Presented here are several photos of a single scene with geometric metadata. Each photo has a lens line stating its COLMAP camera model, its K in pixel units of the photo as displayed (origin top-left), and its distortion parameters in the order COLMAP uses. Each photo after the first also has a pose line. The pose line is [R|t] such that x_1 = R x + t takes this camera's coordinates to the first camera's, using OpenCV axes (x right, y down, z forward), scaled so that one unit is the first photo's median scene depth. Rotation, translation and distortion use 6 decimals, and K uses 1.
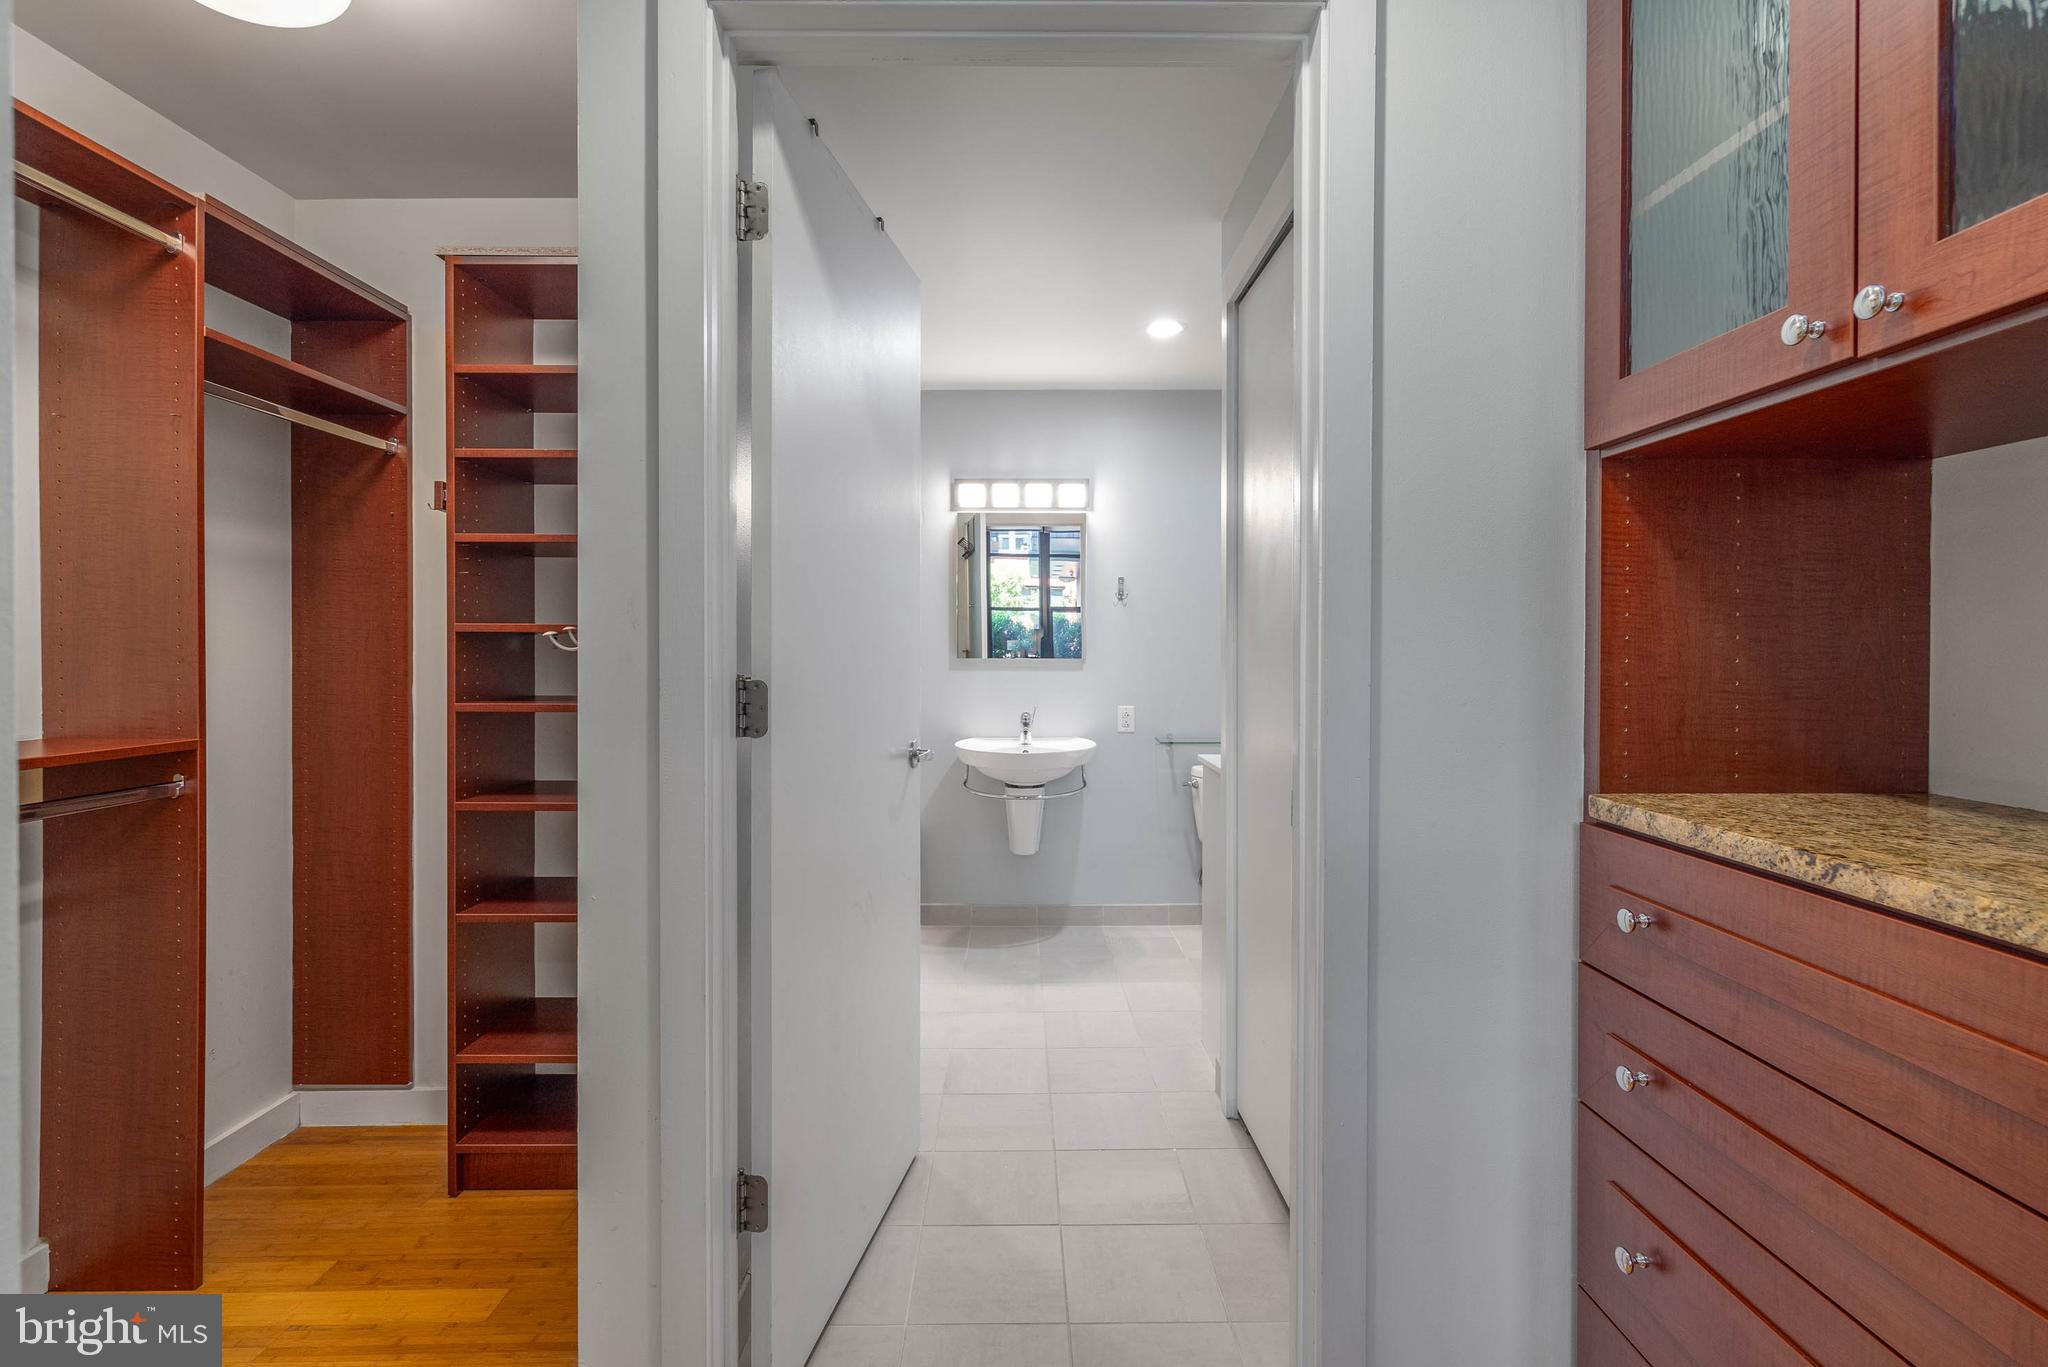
lens RADIAL K [[975.6, 0, 1034.5], [0, 975.6, 652.4], [0, 0, 1]] dist [0.000344, -0.000201]
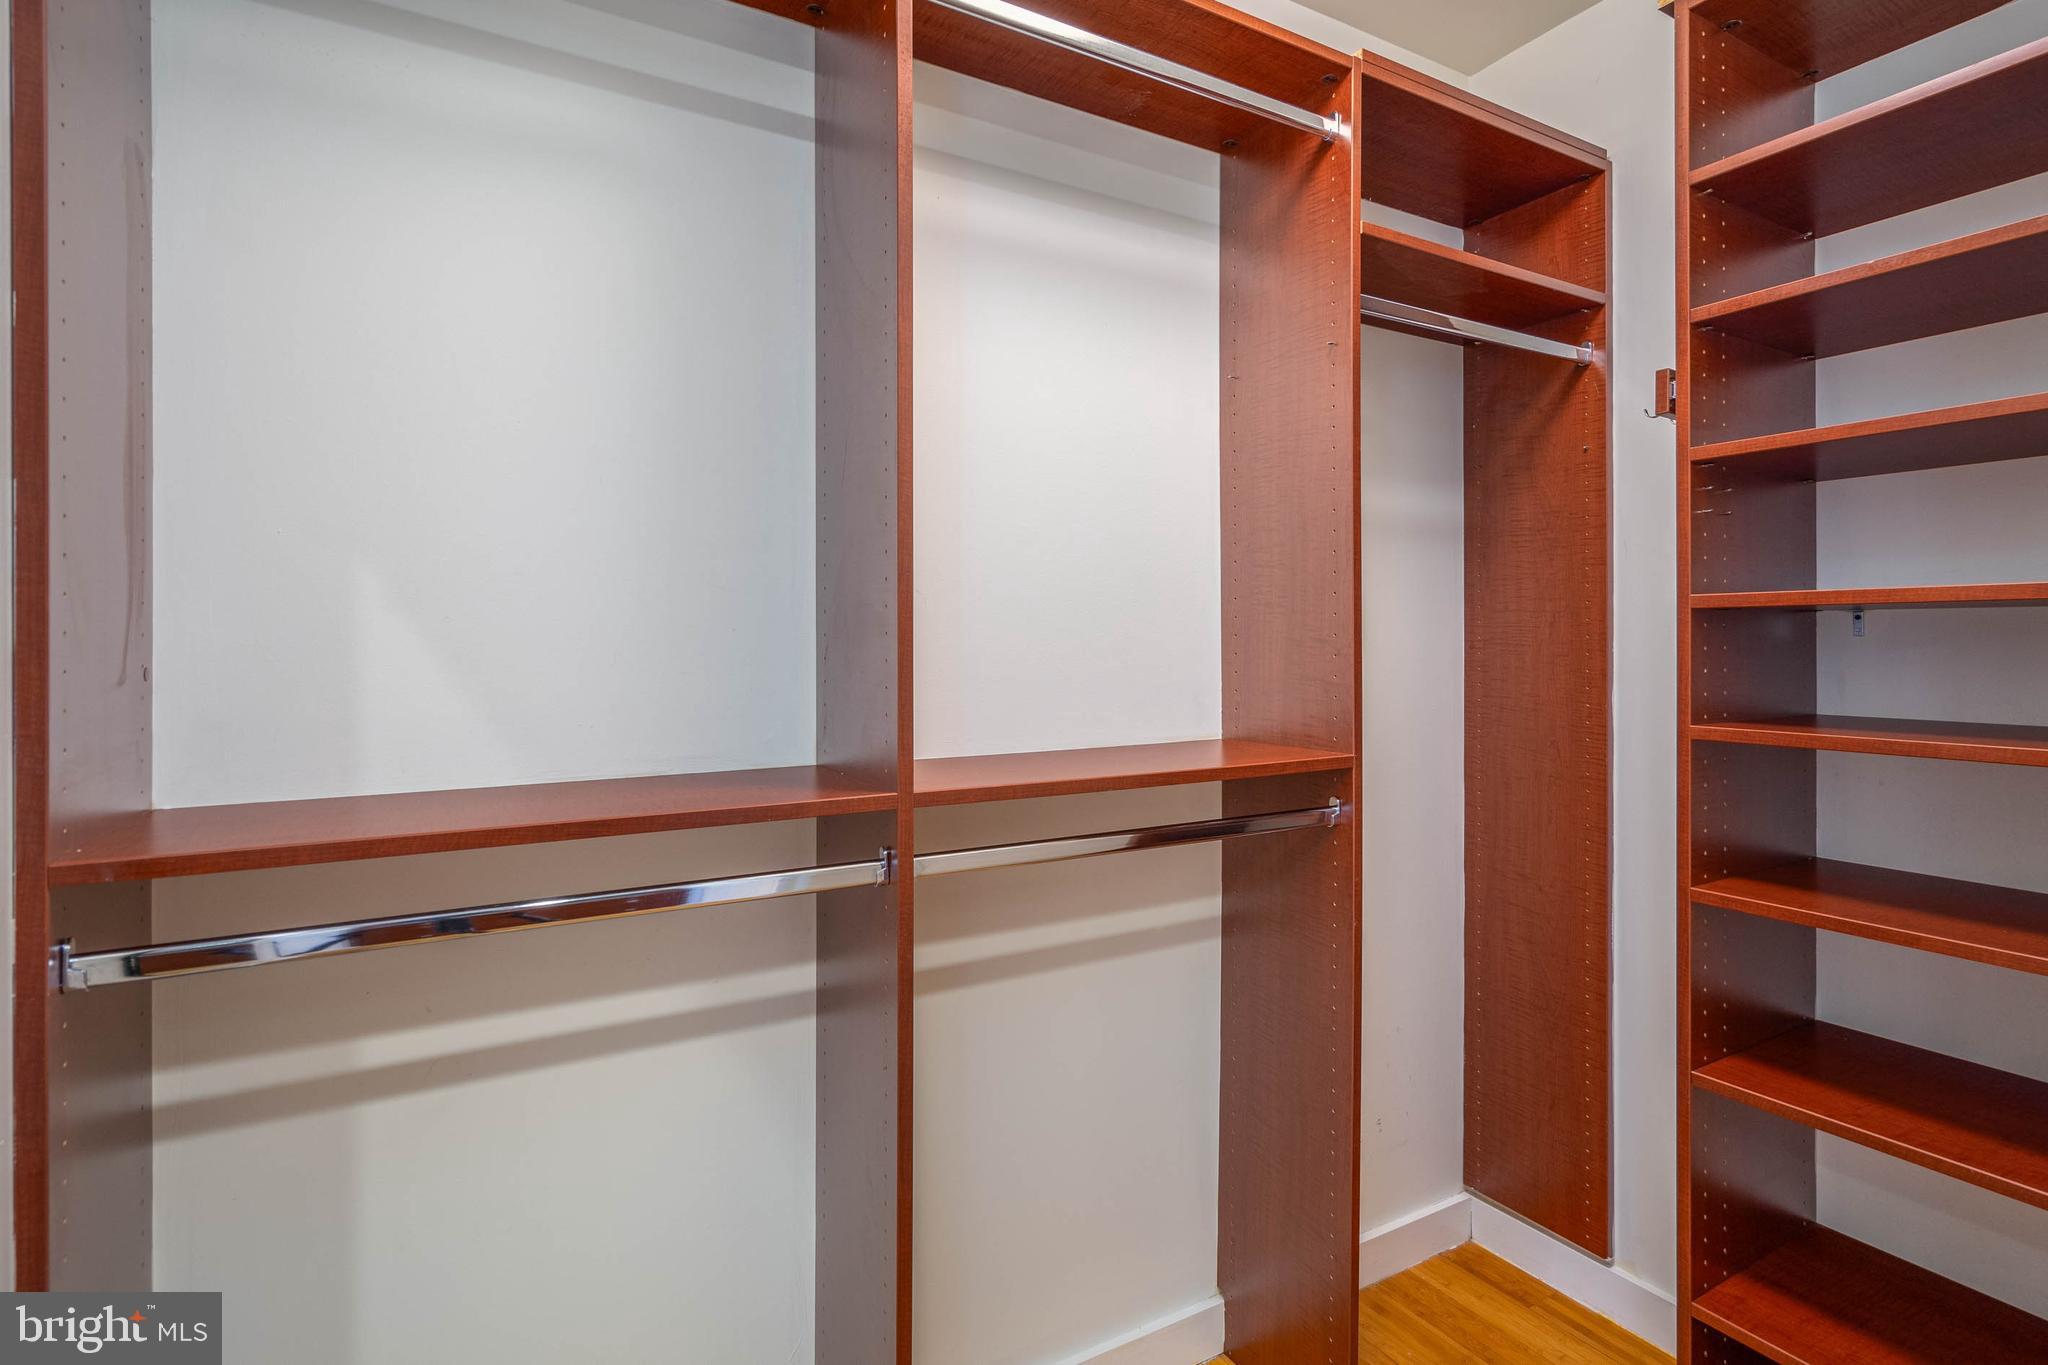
lens RADIAL K [[975.6, 0, 1034.5], [0, 975.6, 651.4], [0, 0, 1]] dist [0.000344, -0.000201]
pose [[0.474761, 0.005487, -0.880097, -0.245889], [0.001856, 0.999972, 0.007235, 0.000429], [0.880113, -0.005068, 0.474738, 0.340709]]
